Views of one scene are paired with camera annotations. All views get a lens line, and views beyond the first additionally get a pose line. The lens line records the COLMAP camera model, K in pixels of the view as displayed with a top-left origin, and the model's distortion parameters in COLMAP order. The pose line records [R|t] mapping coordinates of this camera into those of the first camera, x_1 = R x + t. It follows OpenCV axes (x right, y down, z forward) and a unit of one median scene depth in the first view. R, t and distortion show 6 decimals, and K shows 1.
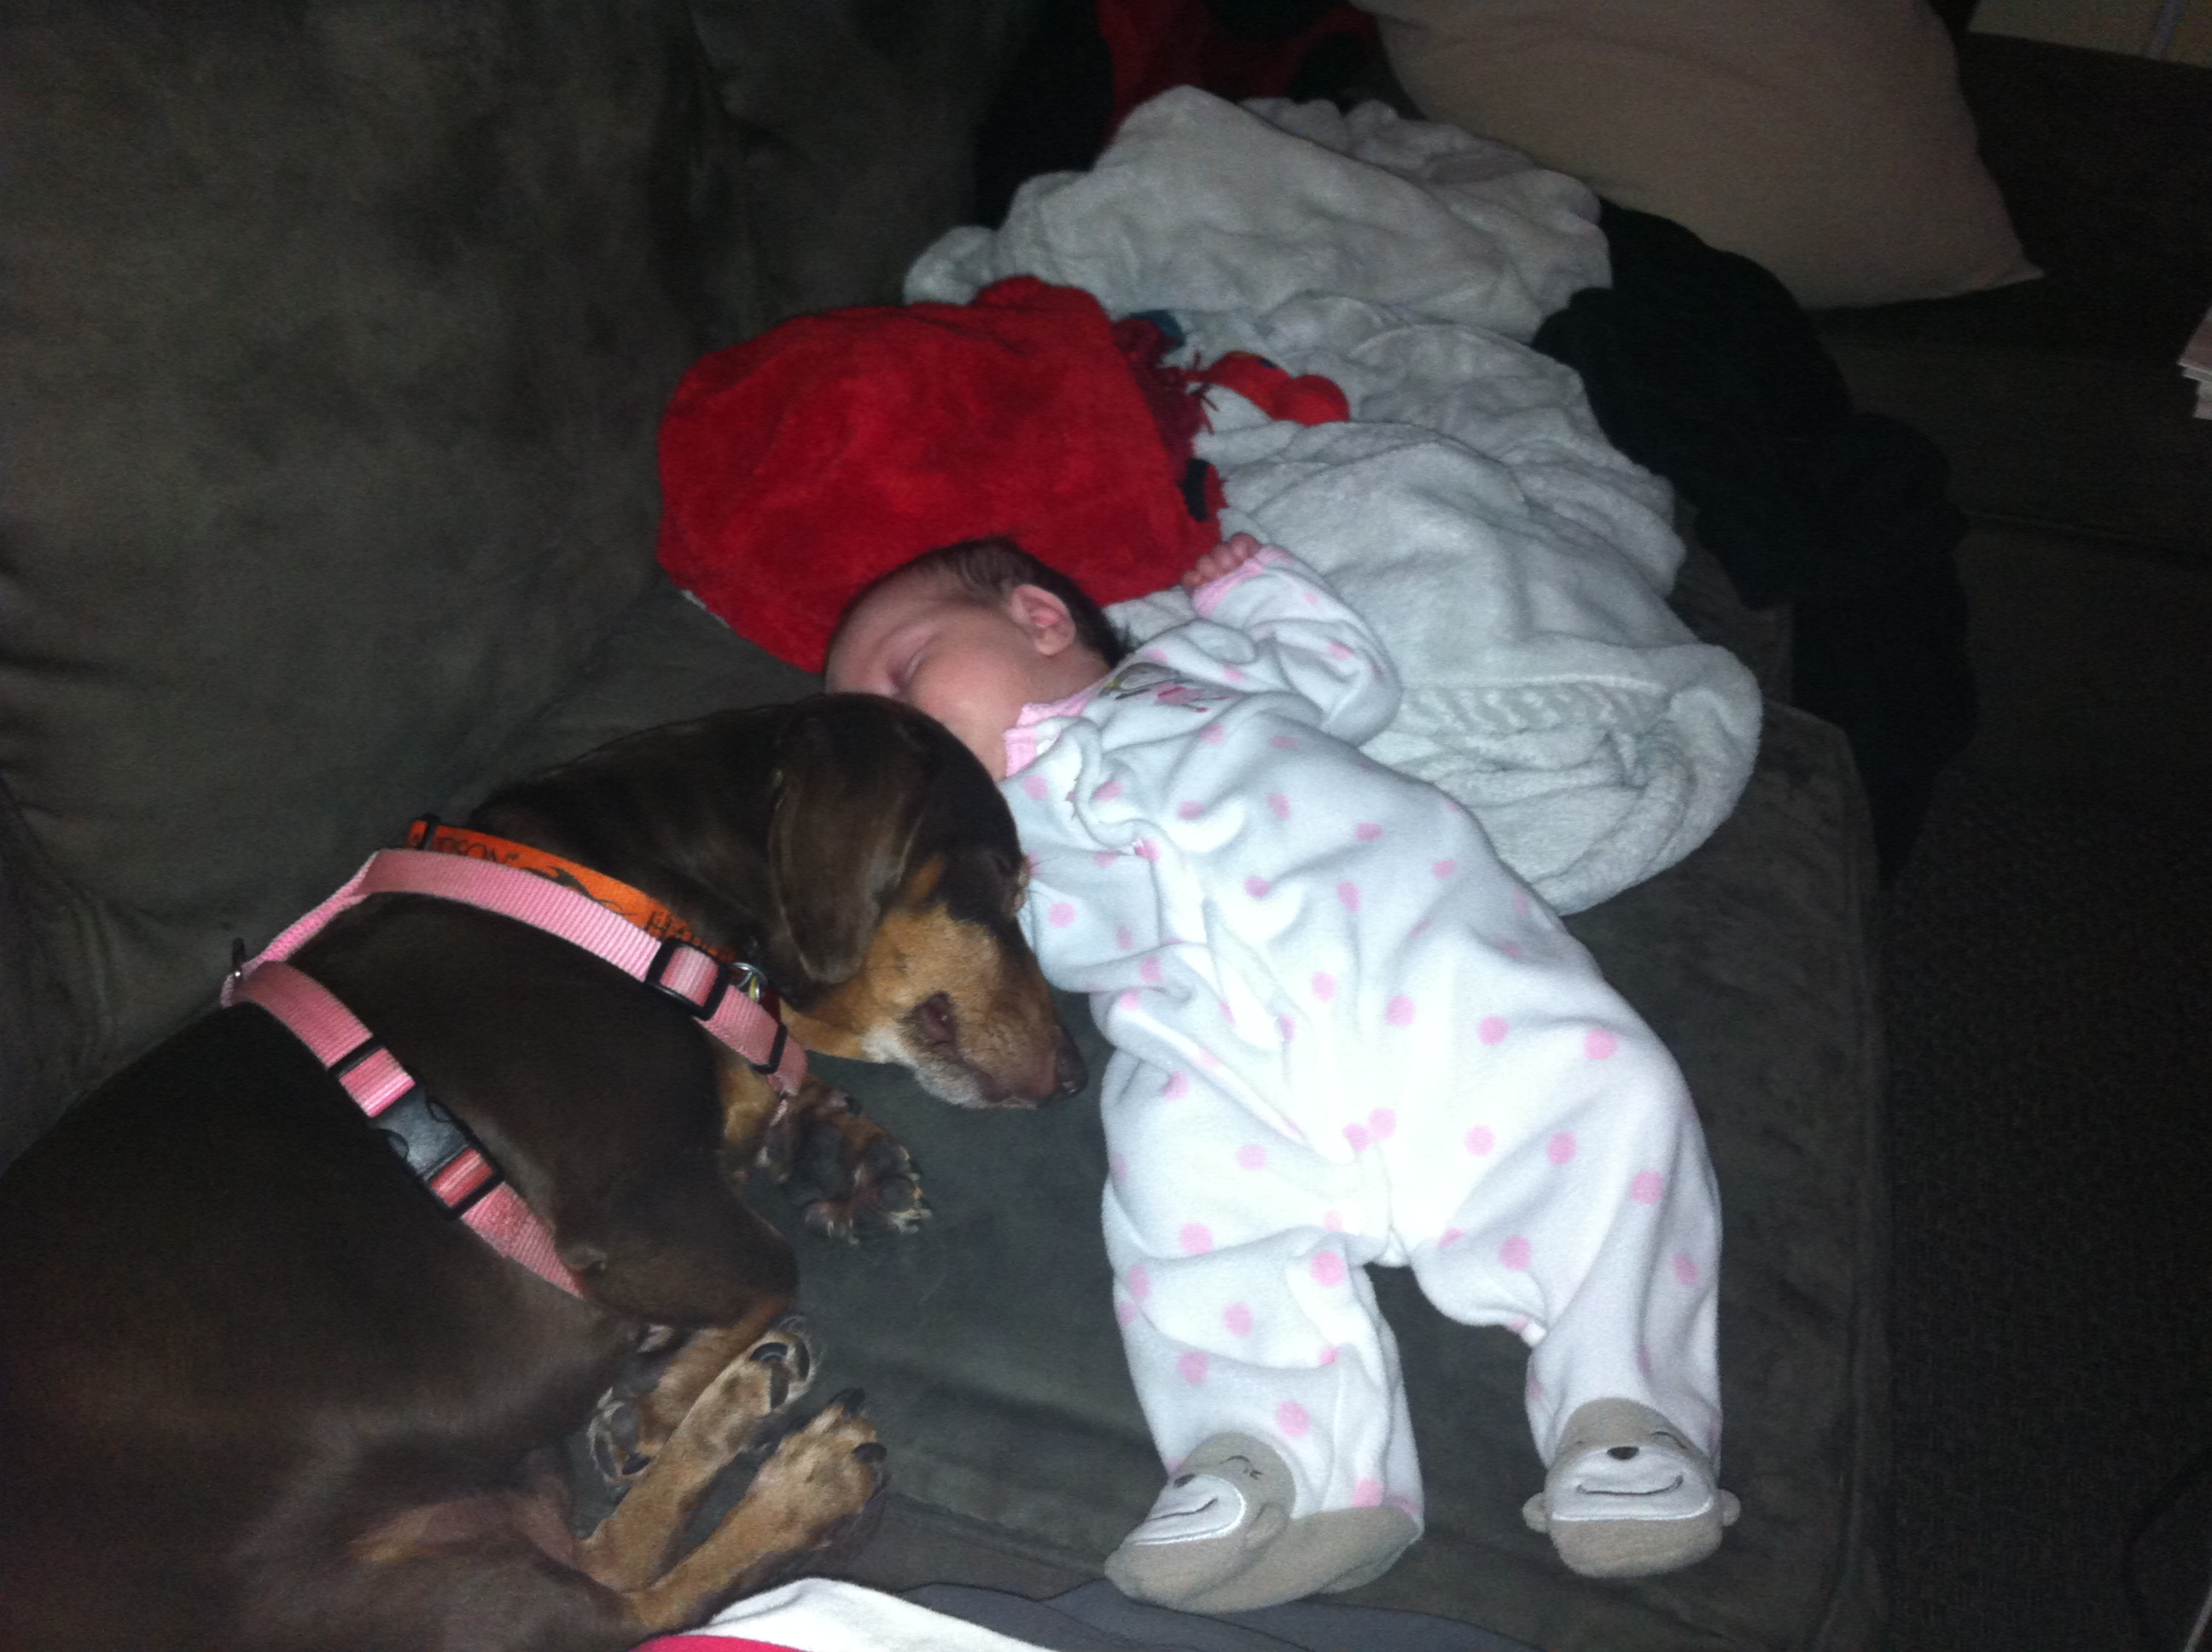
lens RADIAL K [[2025.1, 0, 1106.0], [0, 2025.1, 826.0], [0, 0, 1]] dist [0.011029, -0.160151]
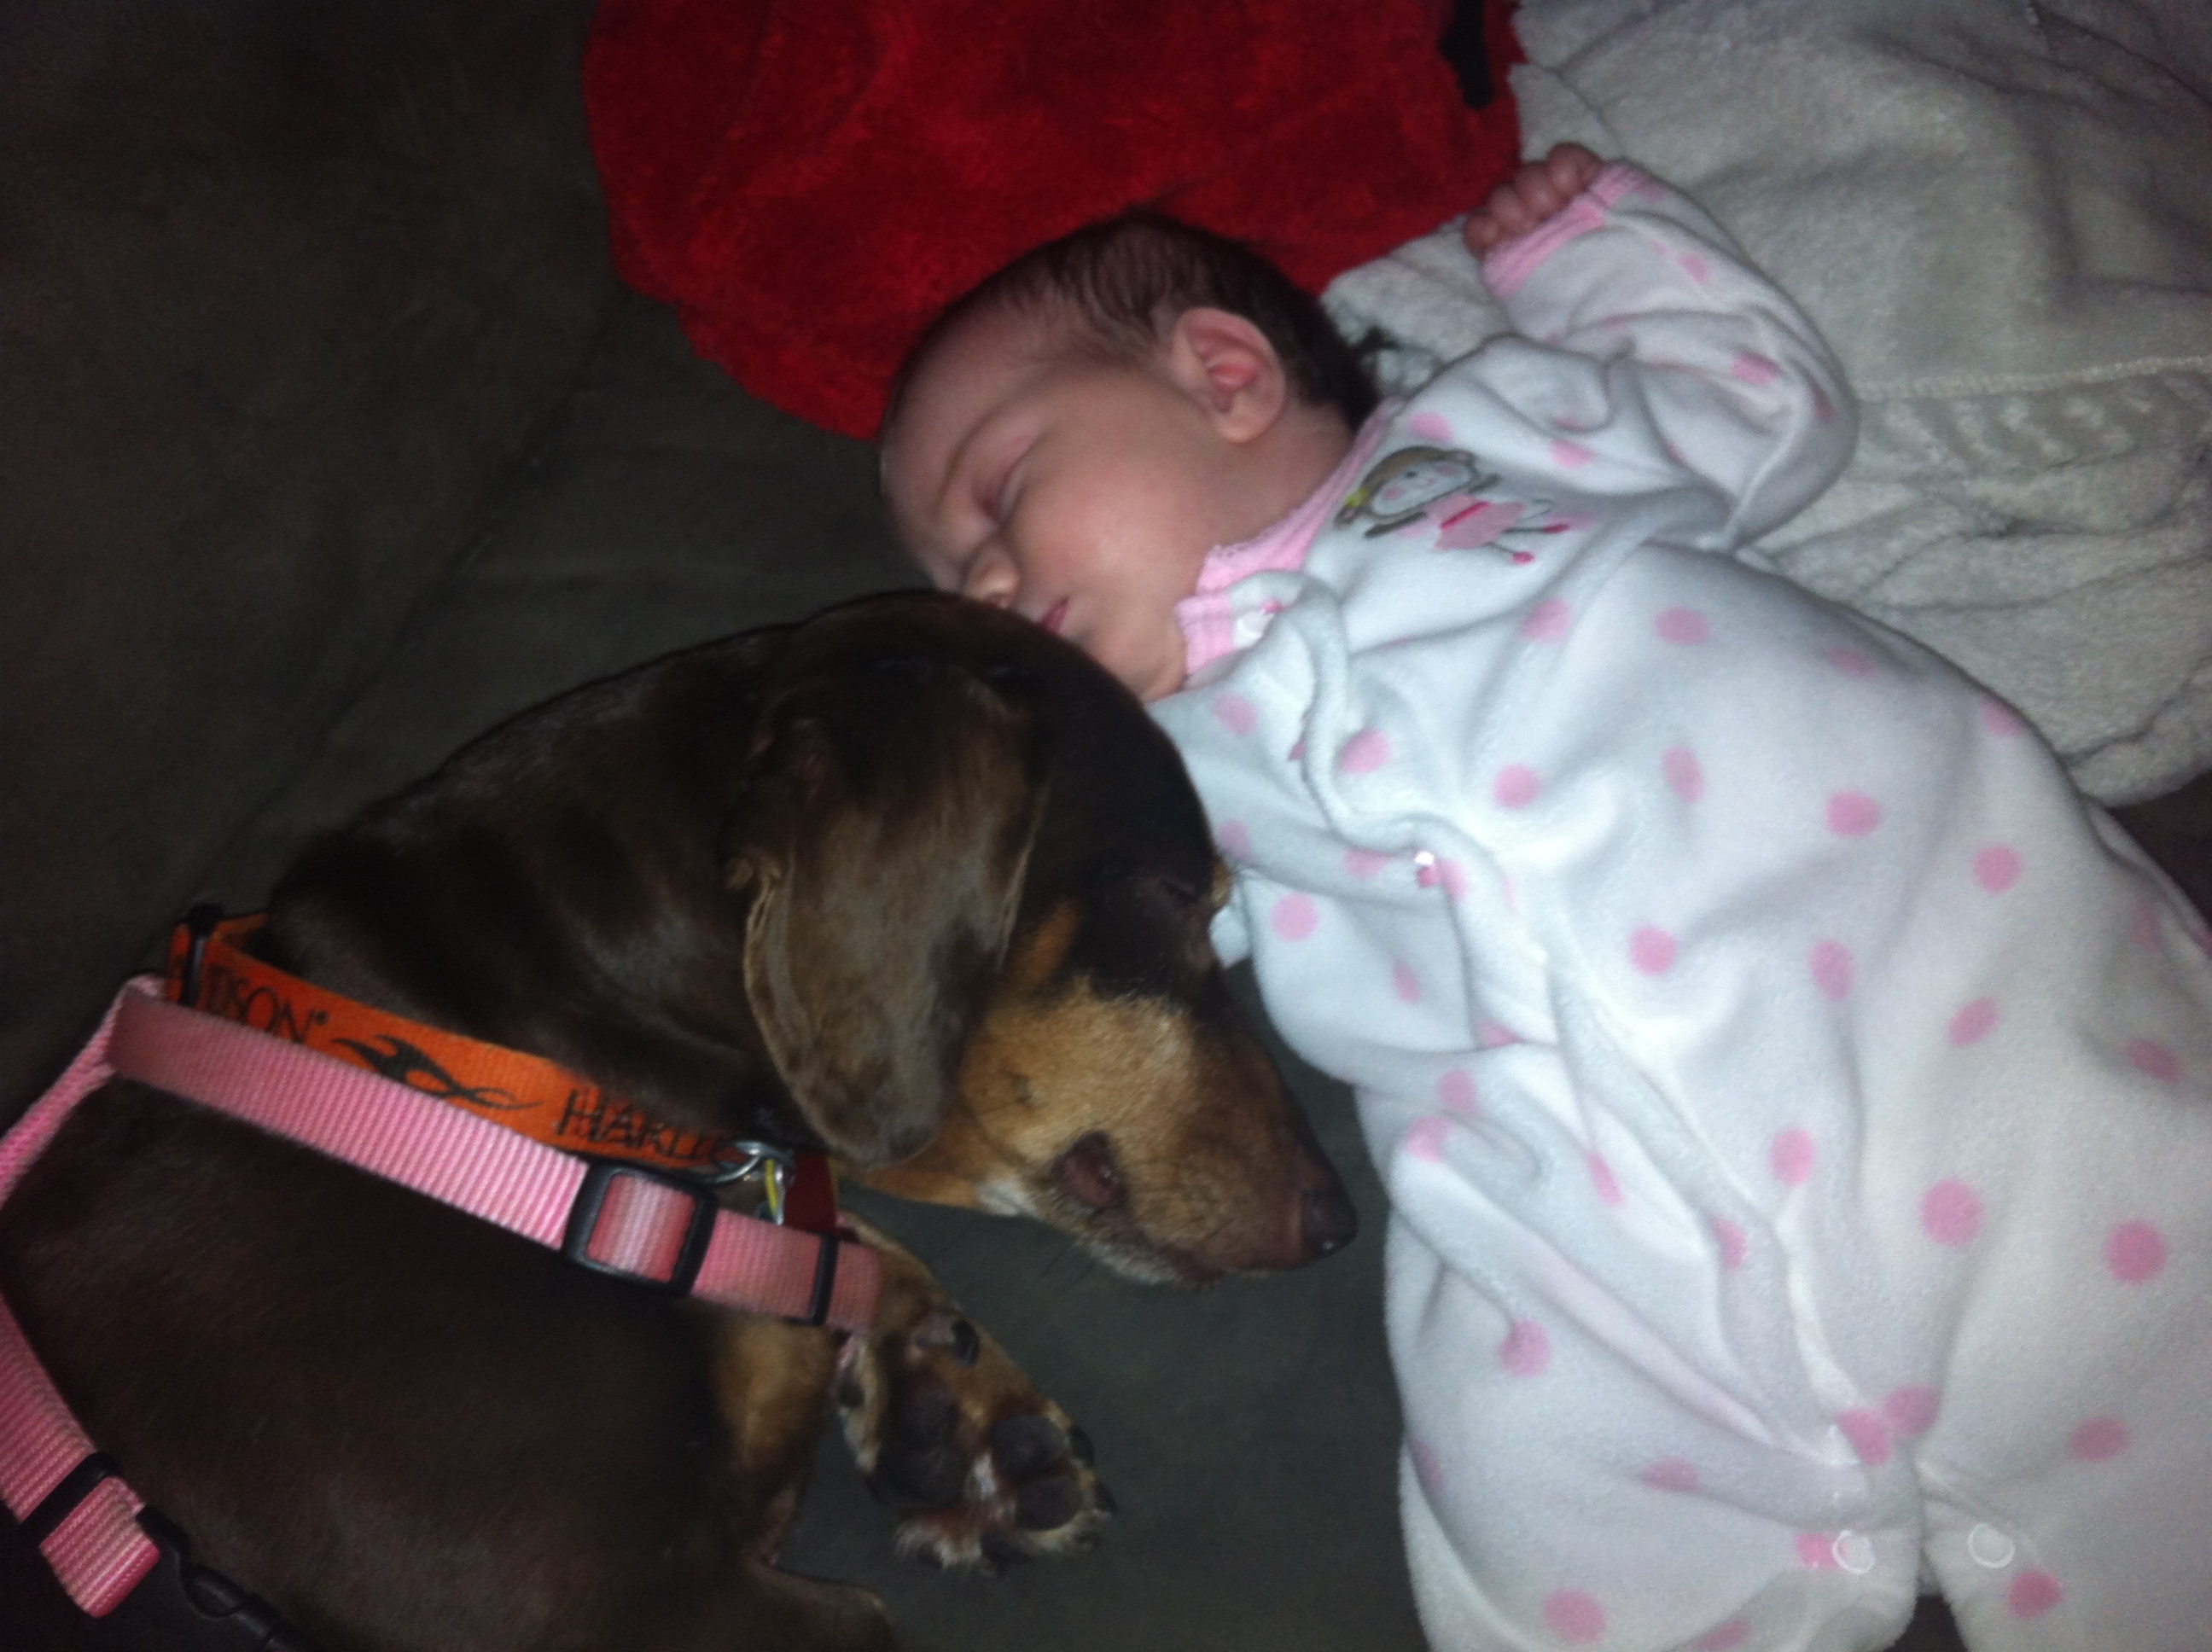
lens RADIAL K [[2025.1, 0, 1106.0], [0, 2025.1, 826.0], [0, 0, 1]] dist [0.011029, -0.160151]
pose [[0.989023, -0.059008, -0.135471, 0.004782], [0.095050, 0.956011, 0.277505, -0.144888], [0.113136, -0.287335, 0.951125, 0.417427]]
